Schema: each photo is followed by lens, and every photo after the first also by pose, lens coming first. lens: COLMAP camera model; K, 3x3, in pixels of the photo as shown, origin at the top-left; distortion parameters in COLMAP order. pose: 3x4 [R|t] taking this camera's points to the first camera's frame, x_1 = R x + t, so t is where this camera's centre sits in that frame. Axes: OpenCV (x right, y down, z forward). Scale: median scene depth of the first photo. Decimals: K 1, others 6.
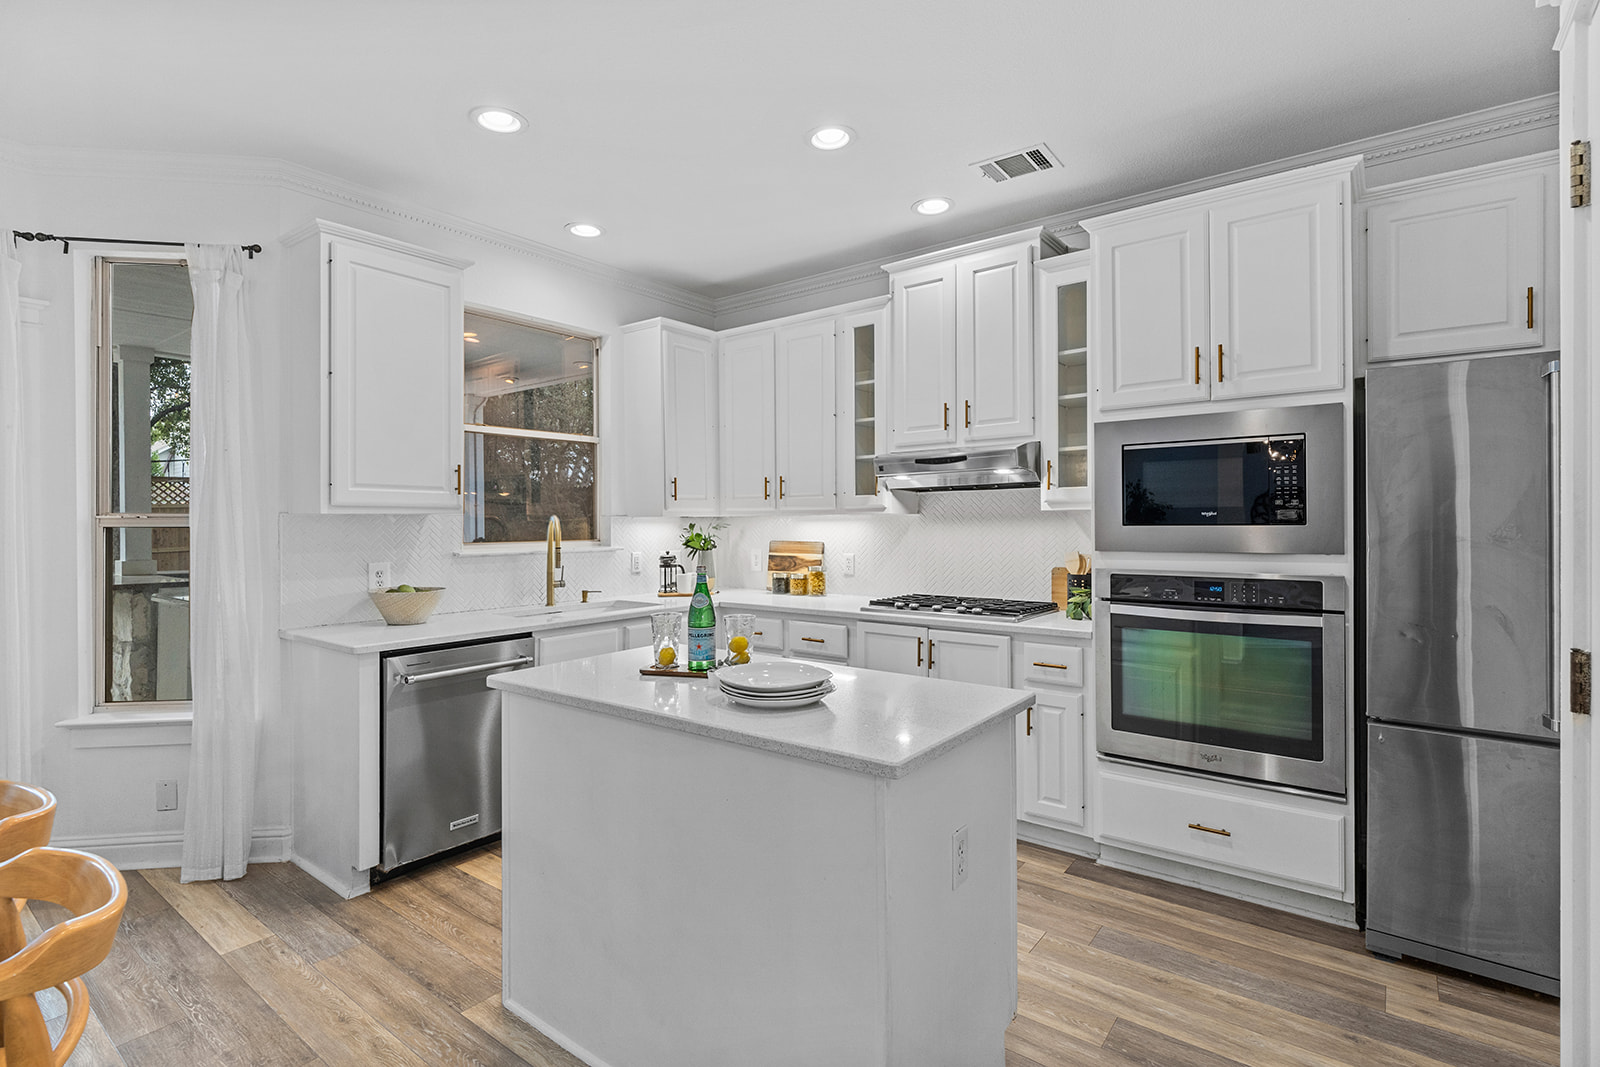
lens RADIAL K [[760.6, 0, 795.0], [0, 760.6, 522.1], [0, 0, 1]] dist [0.002309, -0.001857]
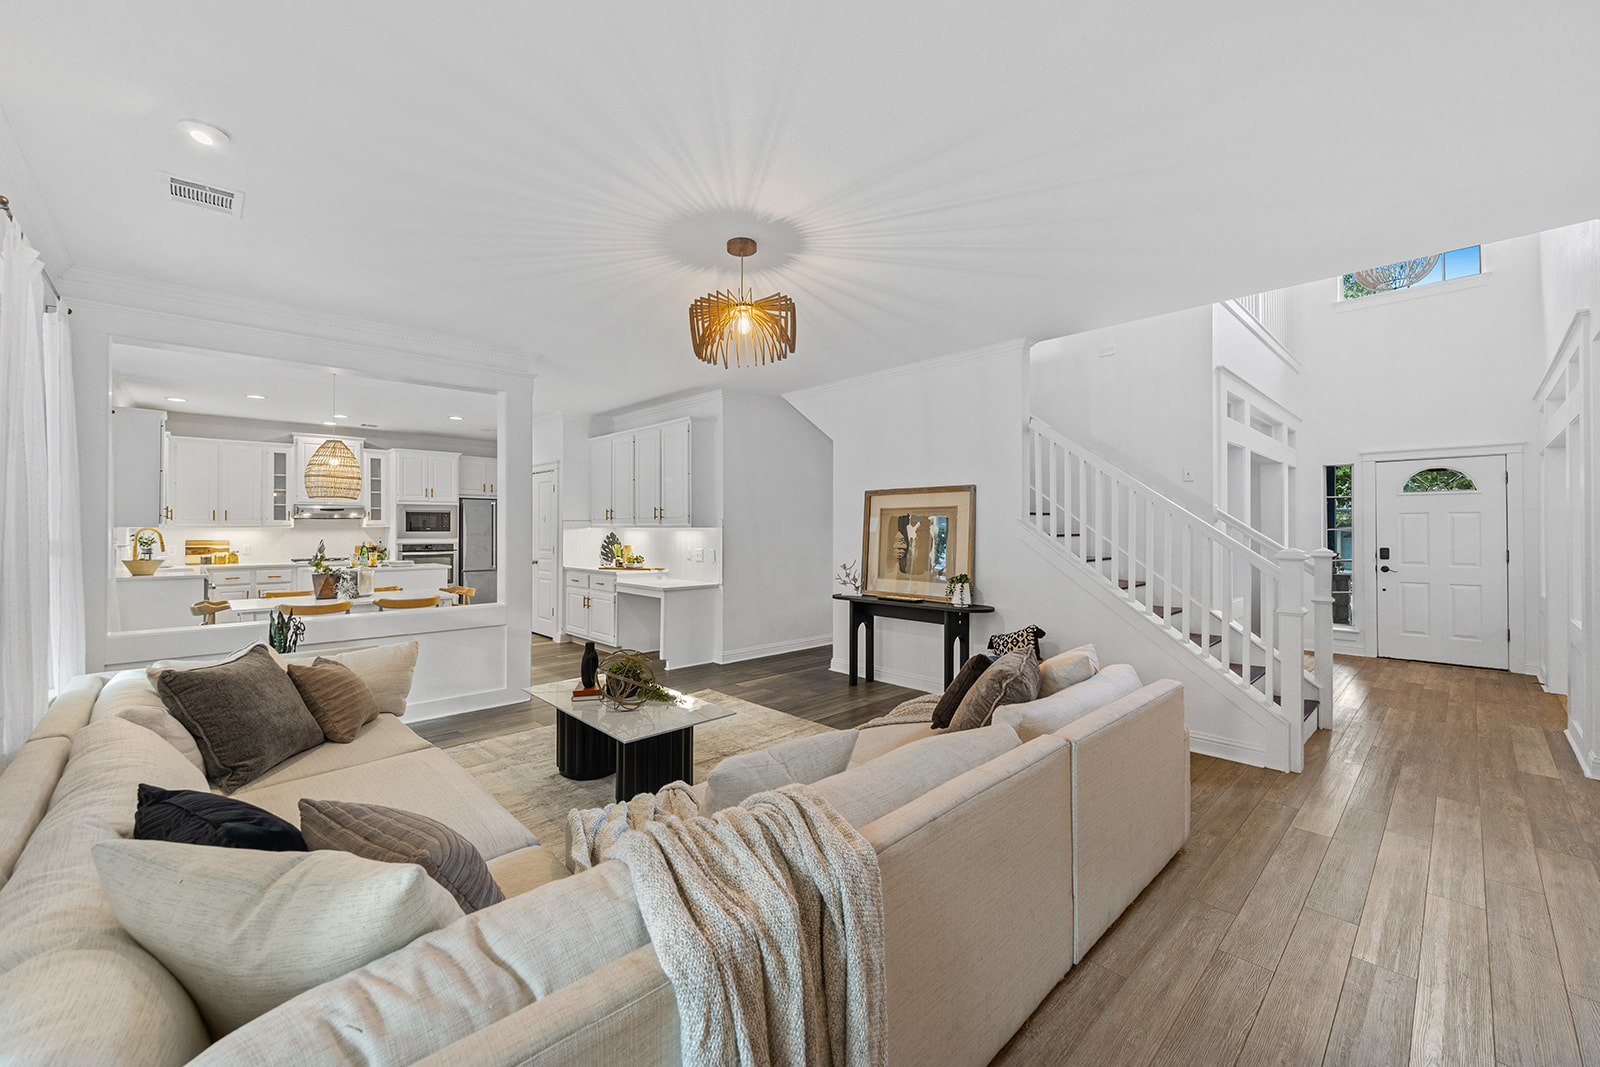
lens RADIAL K [[622.3, 0, 791.4], [0, 622.3, 526.0], [0, 0, 1]] dist [0.015640, -0.000152]
pose [[0.151631, 0.007316, 0.988410, -2.123178], [0.001578, 0.999970, -0.007644, 0.003350], [-0.988436, 0.002719, 0.151615, -1.237527]]
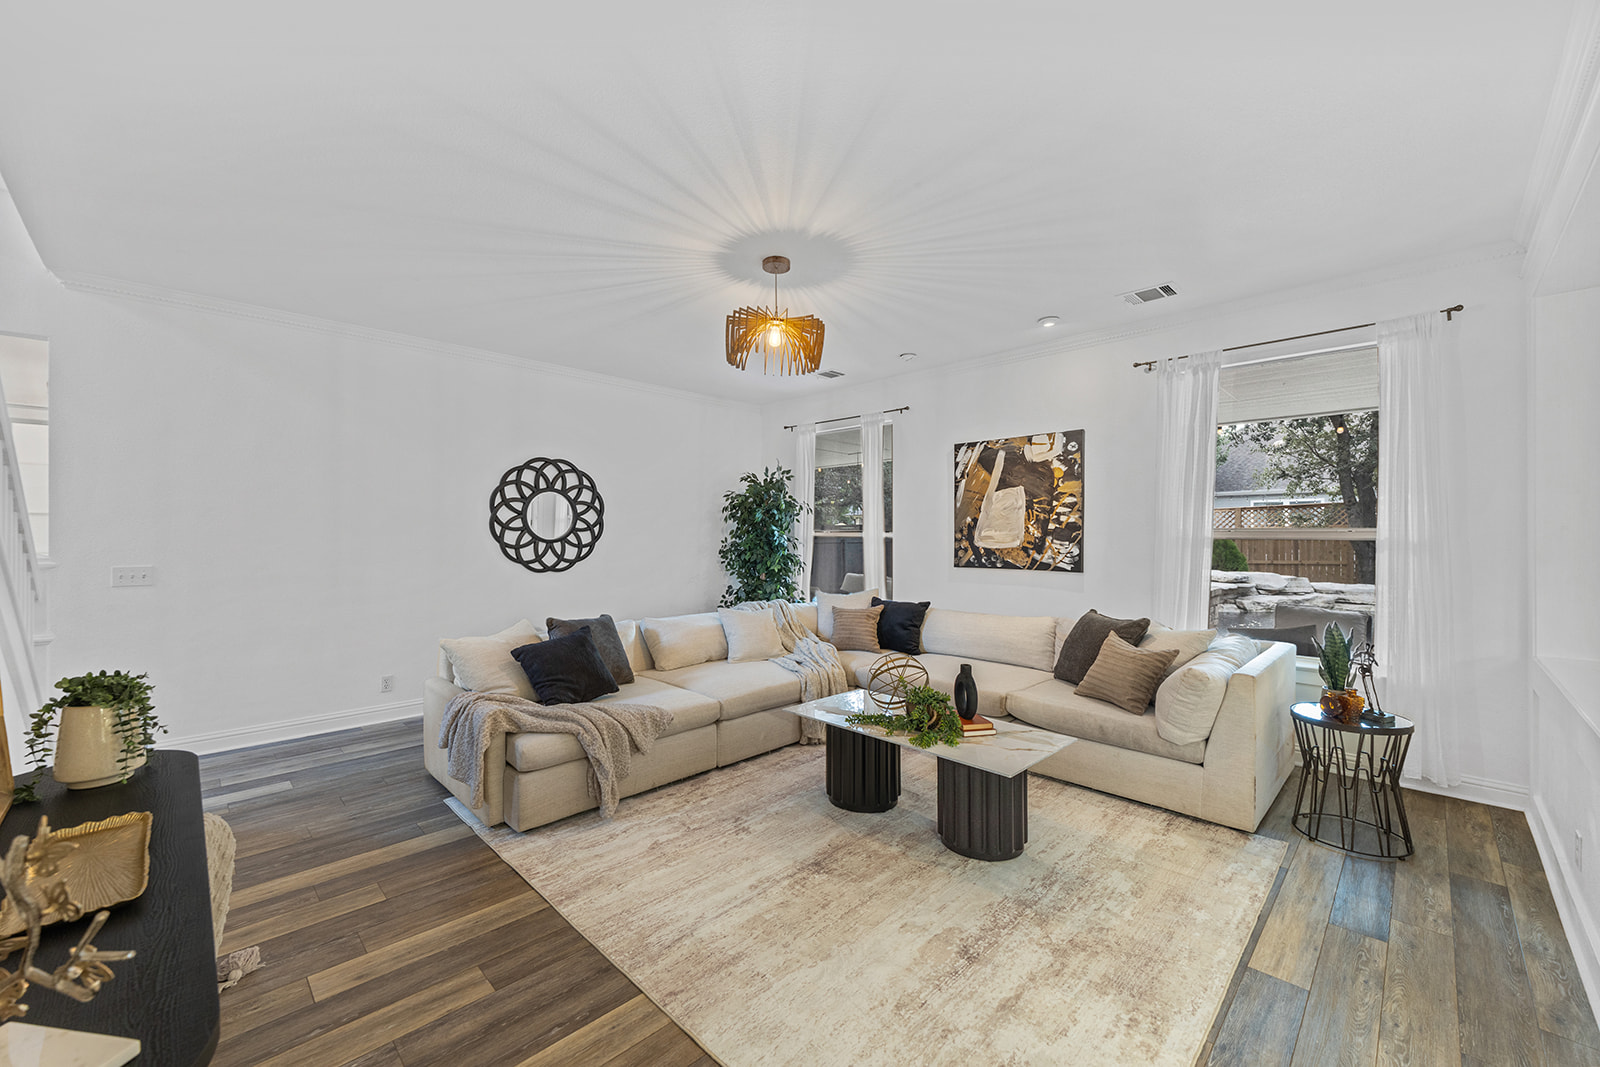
lens RADIAL K [[622.3, 0, 793.3], [0, 622.3, 540.5], [0, 0, 1]] dist [0.015640, -0.000152]
pose [[-0.135796, 0.014485, -0.990631, -0.187475], [-0.002951, 0.999883, 0.015025, 0.004818], [0.990732, 0.004963, -0.135738, -0.854185]]
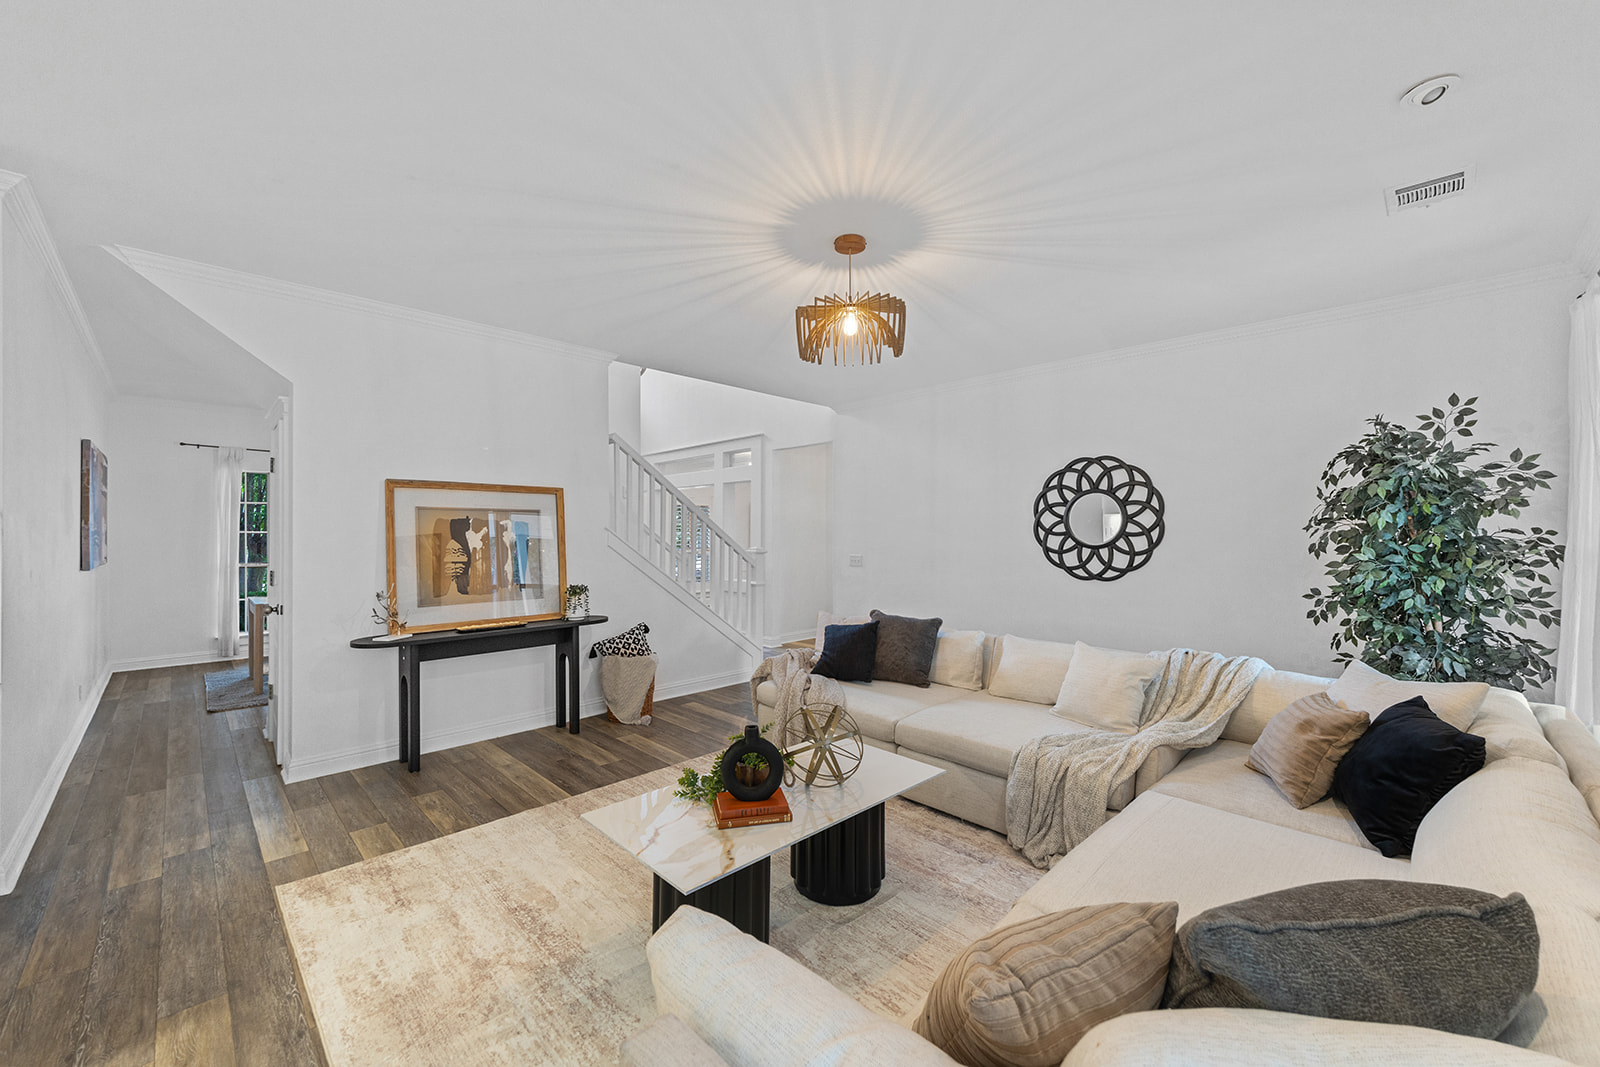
lens RADIAL K [[622.3, 0, 789.9], [0, 622.3, 537.9], [0, 0, 1]] dist [0.015640, -0.000152]
pose [[-0.990770, 0.004011, 0.135494, -1.233504], [0.005103, 0.999957, 0.007713, -0.004246], [-0.135458, 0.008333, -0.990748, -0.094774]]
